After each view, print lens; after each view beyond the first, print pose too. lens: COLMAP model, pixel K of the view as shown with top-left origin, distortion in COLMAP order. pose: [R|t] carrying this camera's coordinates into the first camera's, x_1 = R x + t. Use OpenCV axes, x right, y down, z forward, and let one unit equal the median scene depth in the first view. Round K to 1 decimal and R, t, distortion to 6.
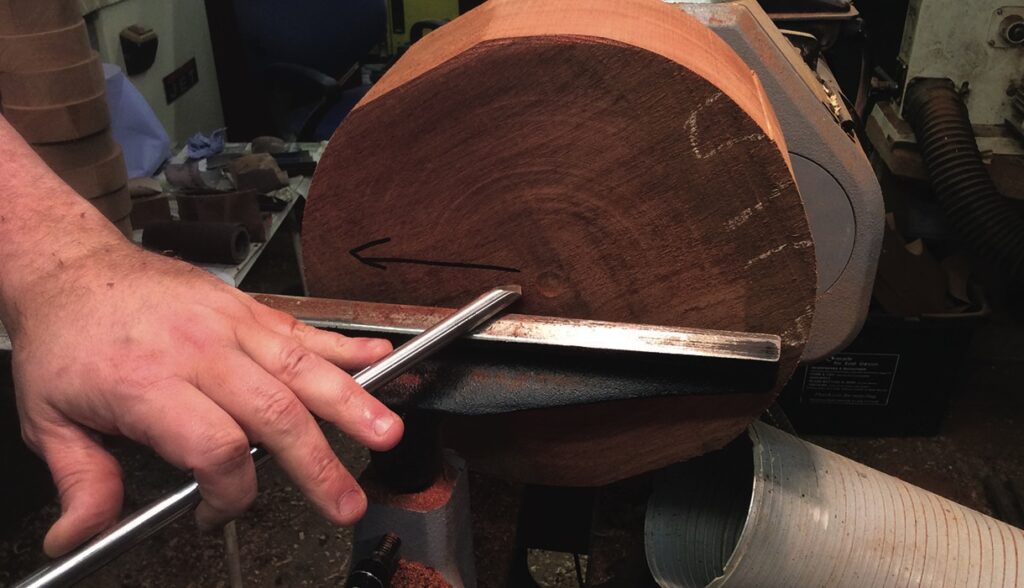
lens RADIAL K [[893.4, 0, 514.5], [0, 893.4, 250.5], [0, 0, 1]] dist [0.077192, -0.165465]
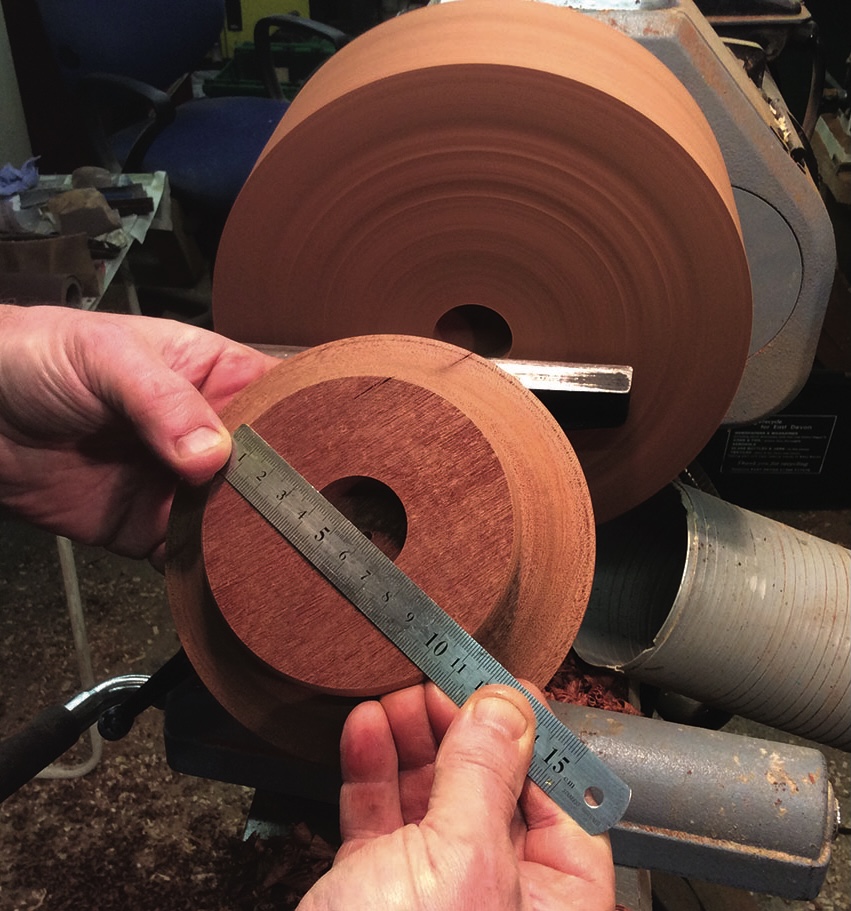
lens RADIAL K [[1061.2, 0, 390.9], [0, 1061.2, 443.8], [0, 0, 1]] dist [0.117965, -0.296999]
pose [[0.999818, -0.016320, 0.009859, -0.012715], [0.014862, 0.990967, 0.133280, -0.001459], [-0.011945, -0.133110, 0.991029, -0.020719]]
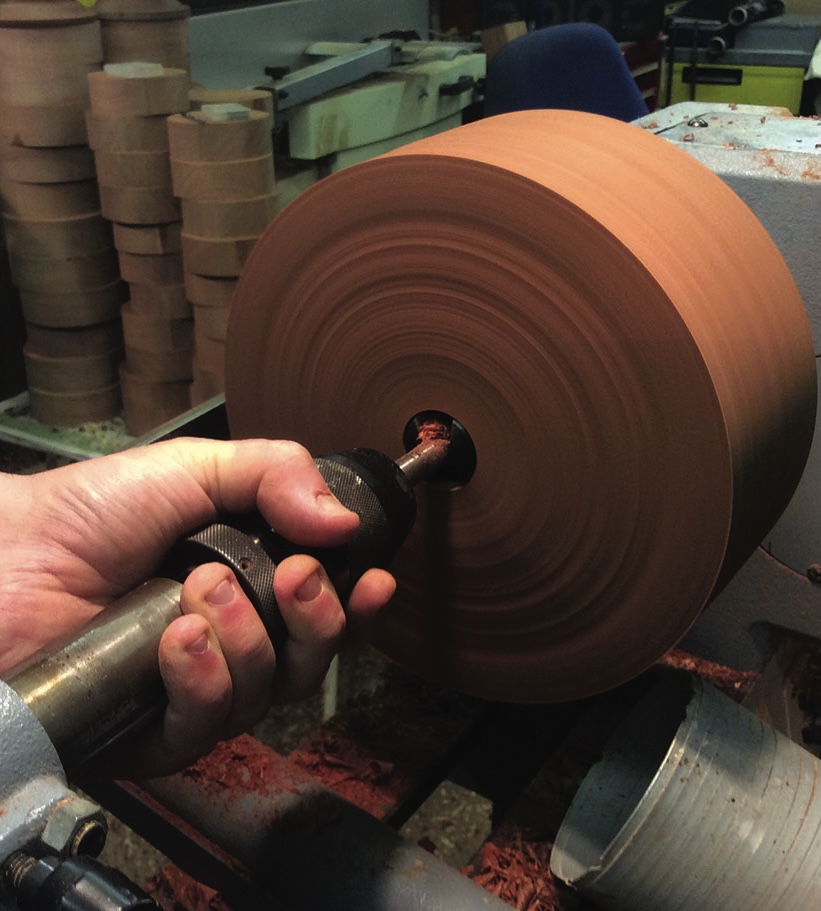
lens RADIAL K [[1067.8, 0, 373.6], [0, 1067.8, 456.5], [0, 0, 1]] dist [0.119909, -0.273412]
pose [[0.899641, 0.178964, -0.398268, 0.089336], [-0.183472, 0.982651, 0.027119, 0.005396], [0.396212, 0.048673, 0.916868, 0.010971]]
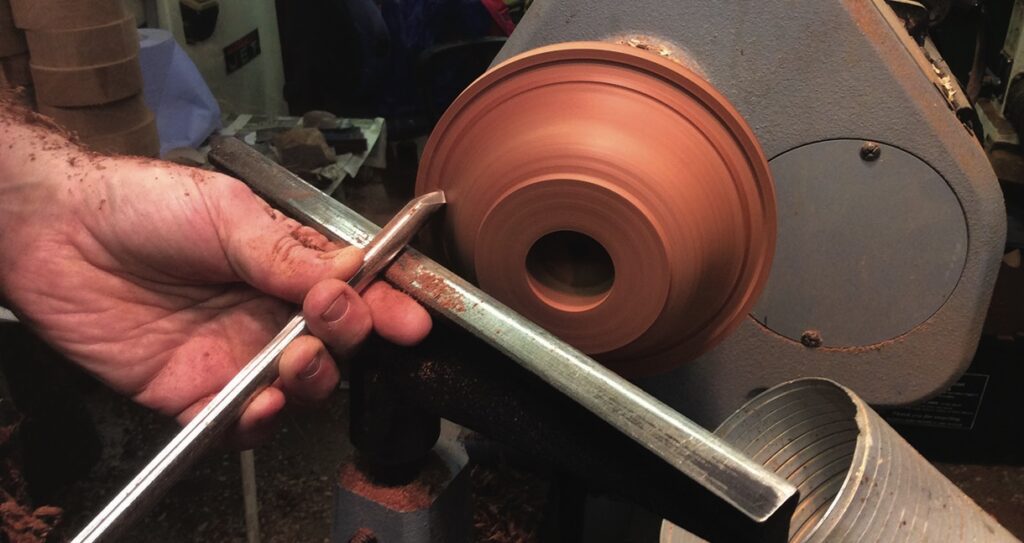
lens RADIAL K [[898.8, 0, 515.8], [0, 898.8, 236.8], [0, 0, 1]] dist [0.087474, -0.181106]
pose [[0.996135, 0.047144, -0.074114, 0.013549], [-0.047131, 0.998887, 0.001937, -0.004612], [0.074123, 0.001563, 0.997248, 0.056989]]
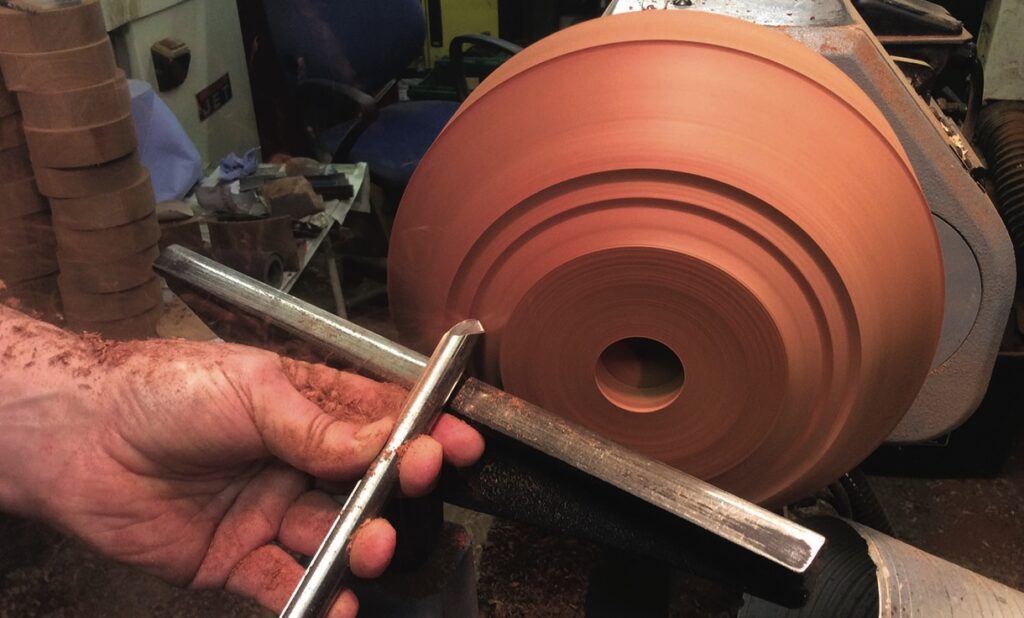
lens RADIAL K [[898.4, 0, 517.7], [0, 898.4, 301.5], [0, 0, 1]] dist [0.078244, -0.164351]
pose [[0.999317, 0.013464, -0.034422, -0.010100], [-0.012128, 0.999177, 0.038707, -0.014630], [0.034915, -0.038263, 0.998658, 0.041197]]
